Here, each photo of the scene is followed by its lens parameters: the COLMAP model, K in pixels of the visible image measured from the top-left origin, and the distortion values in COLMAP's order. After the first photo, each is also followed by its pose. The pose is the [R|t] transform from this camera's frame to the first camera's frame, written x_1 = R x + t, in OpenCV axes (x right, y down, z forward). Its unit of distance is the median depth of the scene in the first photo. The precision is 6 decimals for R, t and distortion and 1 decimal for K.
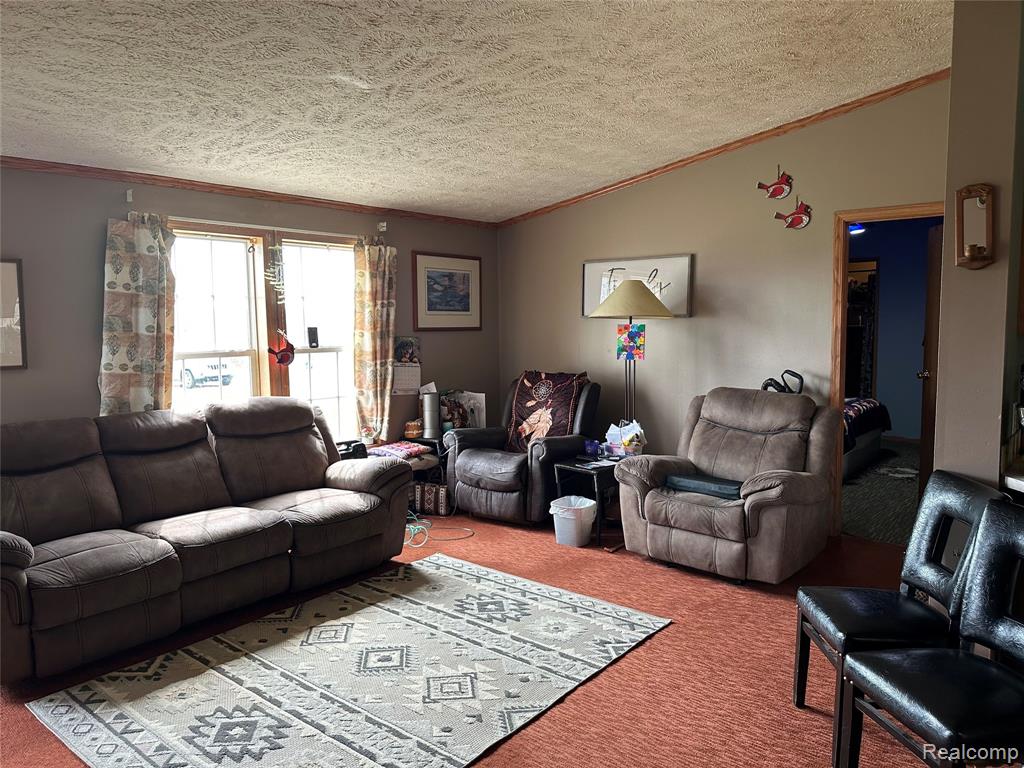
lens RADIAL K [[722.1, 0, 509.2], [0, 722.1, 380.9], [0, 0, 1]] dist [0.047449, -0.053647]
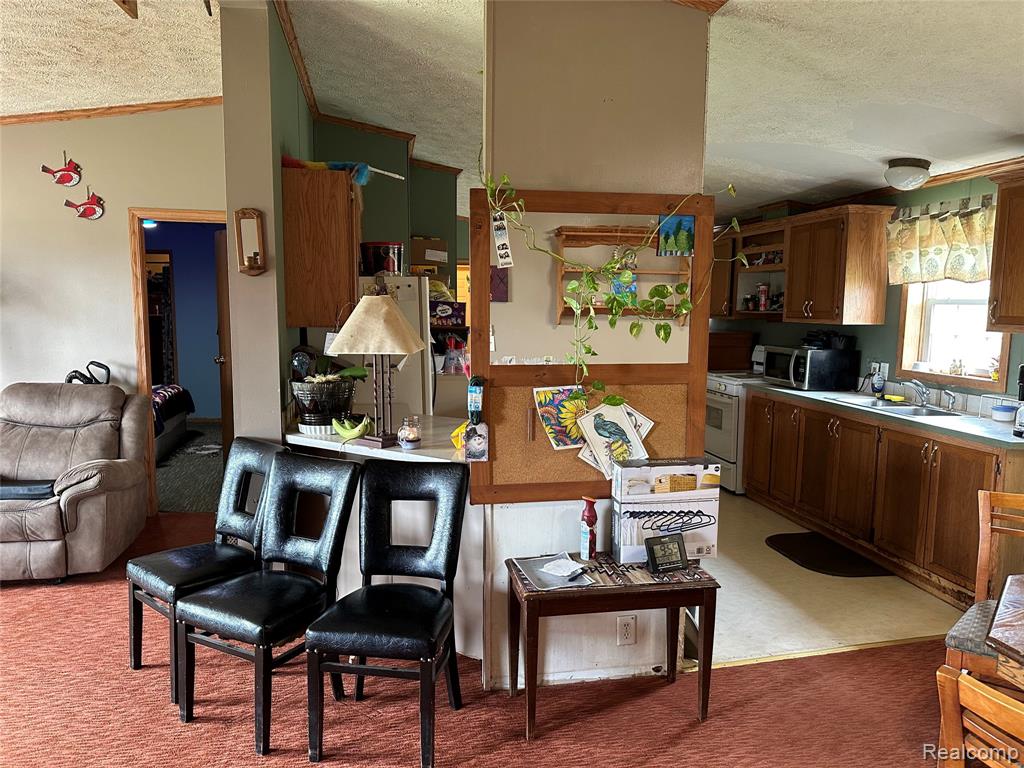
lens RADIAL K [[722.1, 0, 509.2], [0, 722.1, 380.9], [0, 0, 1]] dist [0.047449, -0.053647]
pose [[0.622300, -0.068663, 0.779762, -0.052914], [0.055553, 0.997508, 0.043502, -0.000060], [-0.780805, 0.016247, 0.624563, -0.086261]]
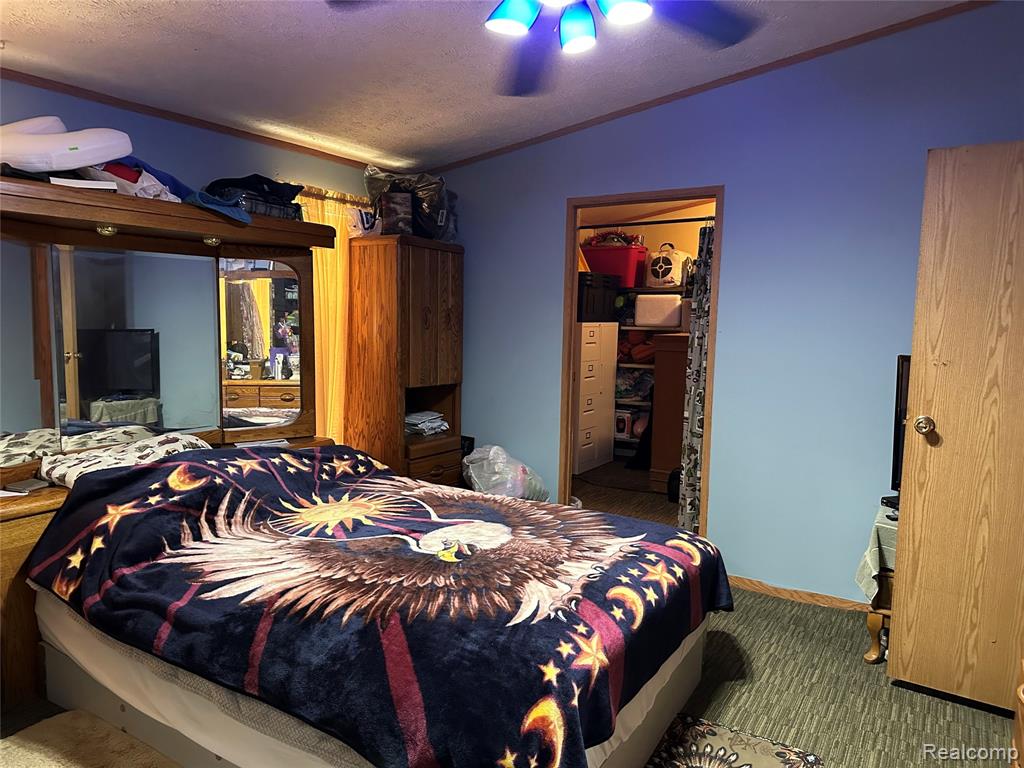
lens RADIAL K [[722.1, 0, 509.2], [0, 722.1, 380.9], [0, 0, 1]] dist [0.047449, -0.053647]
pose [[0.987875, 0.014756, 0.154547, 0.676037], [-0.015907, 0.999854, 0.006213, -0.108476], [-0.154433, -0.008596, 0.987966, 1.250658]]
